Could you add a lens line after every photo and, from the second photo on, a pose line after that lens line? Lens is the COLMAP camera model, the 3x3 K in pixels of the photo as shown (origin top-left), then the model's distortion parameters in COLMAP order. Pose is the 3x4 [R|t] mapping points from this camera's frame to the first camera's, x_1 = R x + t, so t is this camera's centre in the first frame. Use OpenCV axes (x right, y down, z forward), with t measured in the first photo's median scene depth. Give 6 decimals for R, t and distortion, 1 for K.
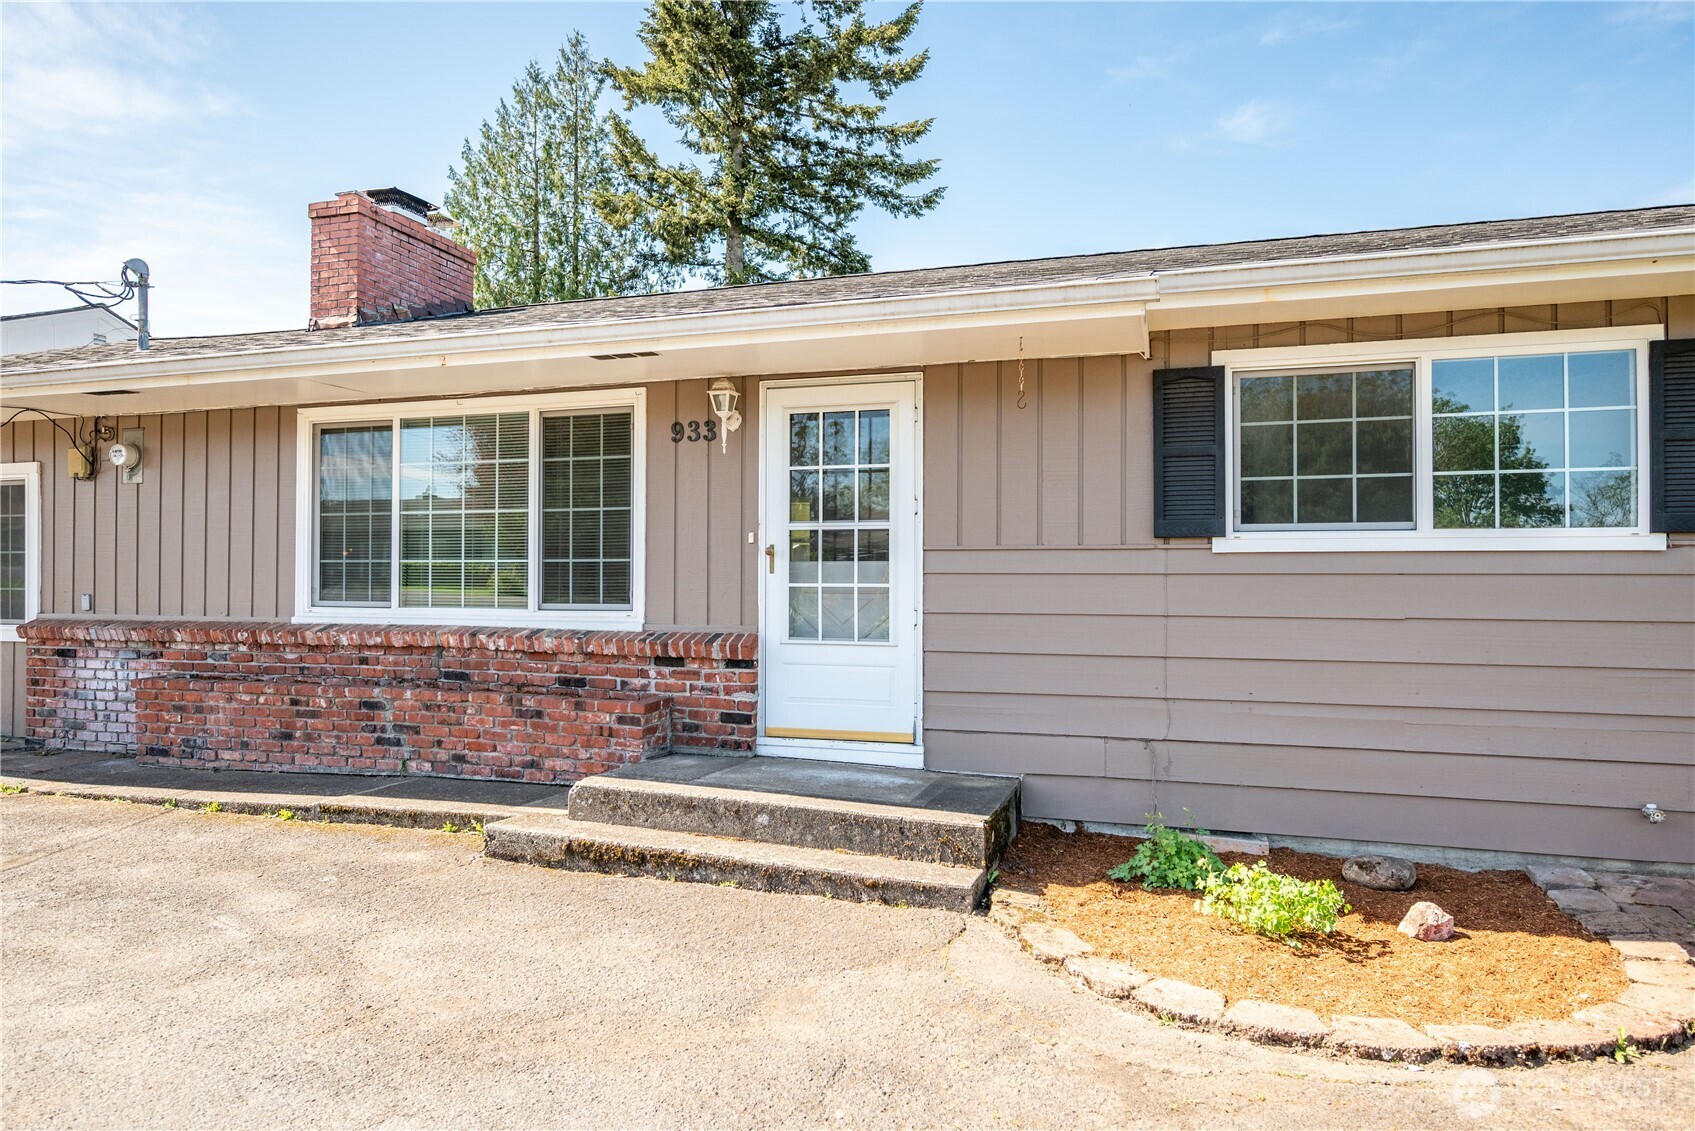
lens RADIAL K [[997.0, 0, 847.5], [0, 997.0, 565.5], [0, 0, 1]] dist [-0.000503, -0.000677]
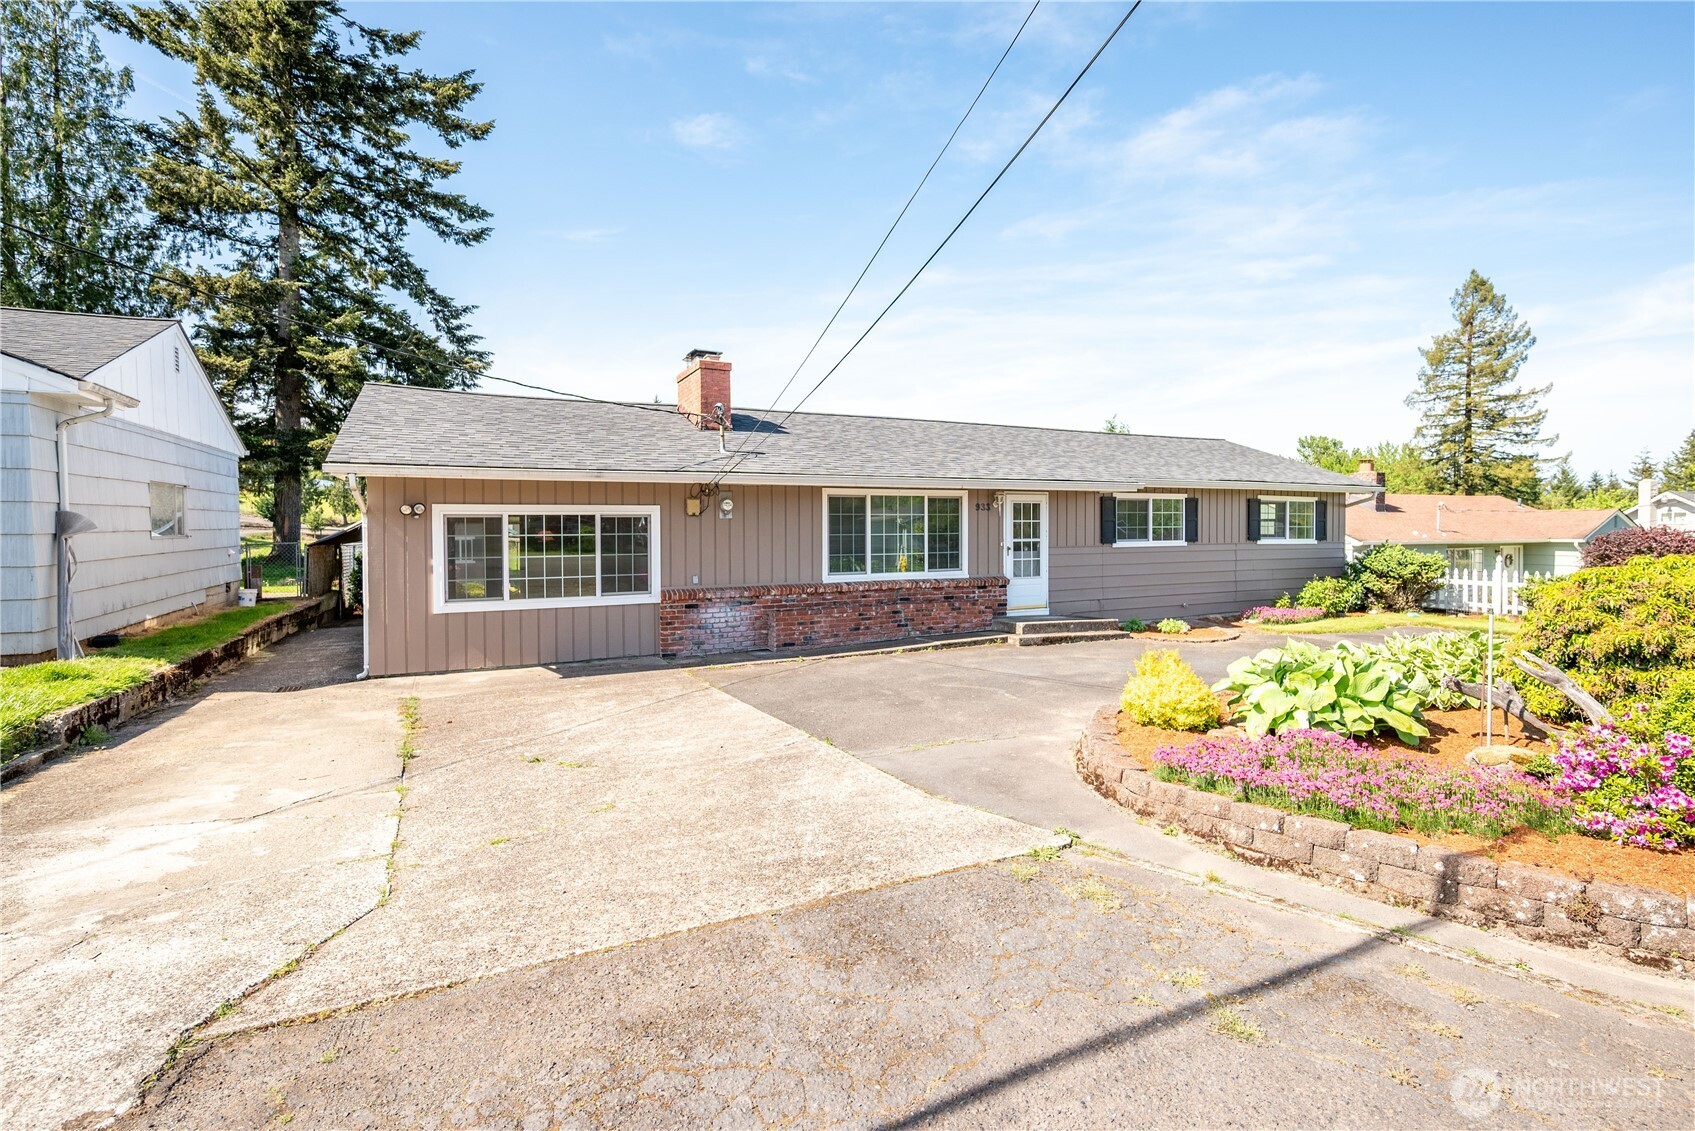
lens RADIAL K [[792.6, 0, 848.9], [0, 792.6, 555.4], [0, 0, 1]] dist [0.000857, 0.000052]
pose [[0.729824, -0.032035, 0.682884, -1.961788], [-0.000648, 0.998869, 0.047551, -0.101942], [-0.683635, -0.035147, 0.728978, -0.394622]]
